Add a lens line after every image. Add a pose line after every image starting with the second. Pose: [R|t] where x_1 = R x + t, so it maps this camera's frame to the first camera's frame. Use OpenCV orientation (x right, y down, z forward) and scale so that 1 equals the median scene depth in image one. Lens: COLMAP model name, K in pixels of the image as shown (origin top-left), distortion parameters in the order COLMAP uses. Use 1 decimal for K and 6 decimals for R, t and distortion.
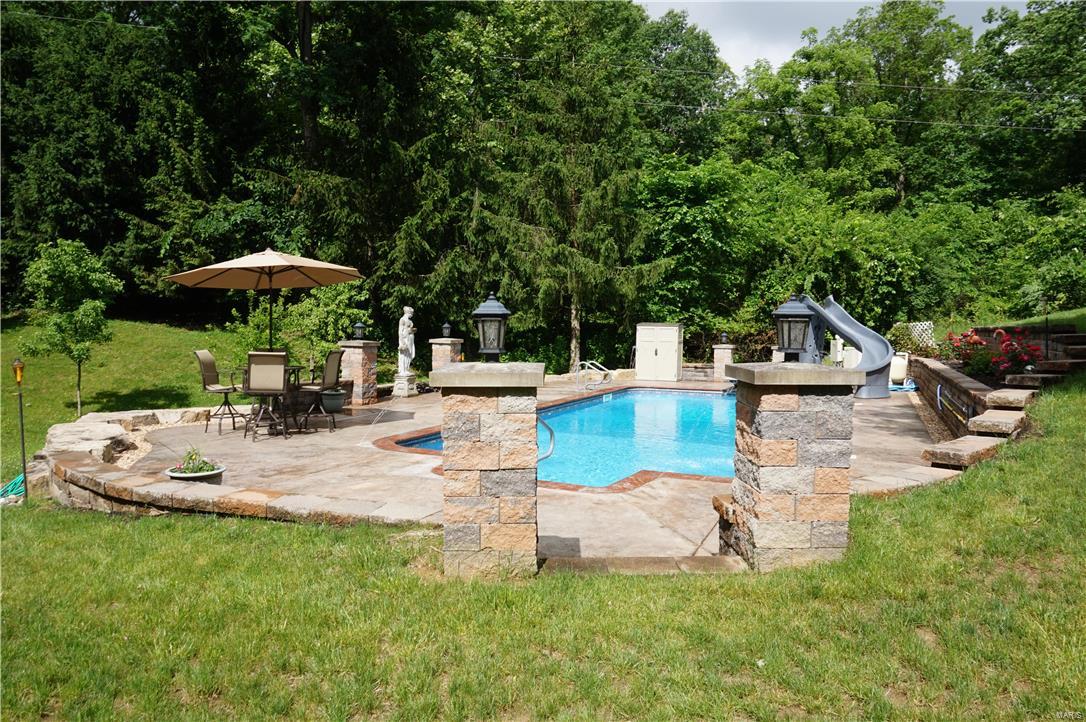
lens RADIAL K [[732.2, 0, 543.0], [0, 732.2, 360.8], [0, 0, 1]] dist [-0.008572, 0.001207]
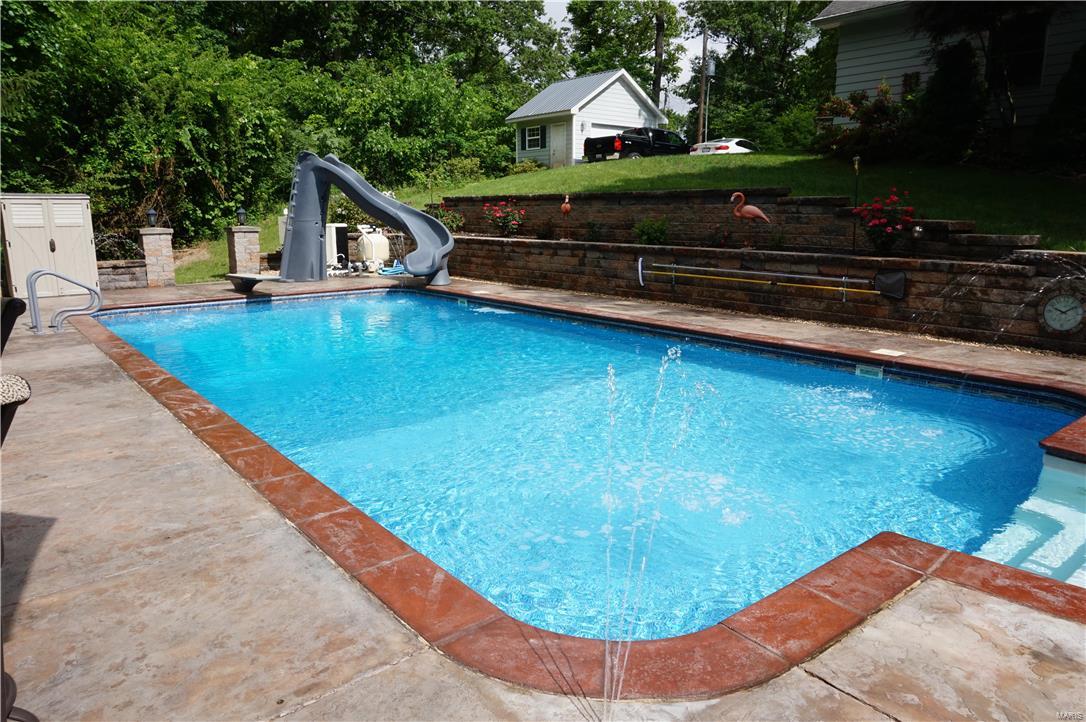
lens RADIAL K [[732.2, 0, 543.9], [0, 732.2, 360.6], [0, 0, 1]] dist [-0.008572, 0.001207]
pose [[0.481972, -0.181651, 0.857150, -0.158330], [0.039767, 0.981800, 0.185706, -0.013422], [-0.875284, -0.055419, 0.480424, 0.383964]]
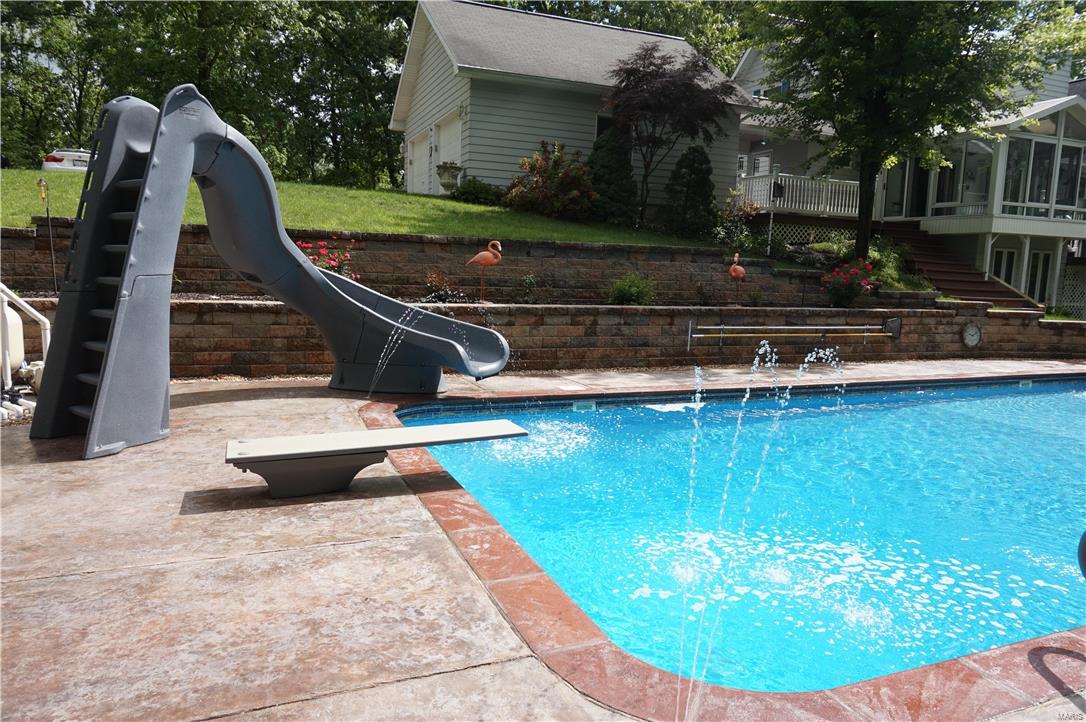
lens RADIAL K [[732.2, 0, 544.0], [0, 732.2, 361.0], [0, 0, 1]] dist [-0.008572, 0.001207]
pose [[-0.709799, -0.121494, 0.693848, 0.044844], [-0.008492, 0.986418, 0.164036, -0.033535], [-0.704353, 0.110540, -0.701190, 0.902264]]
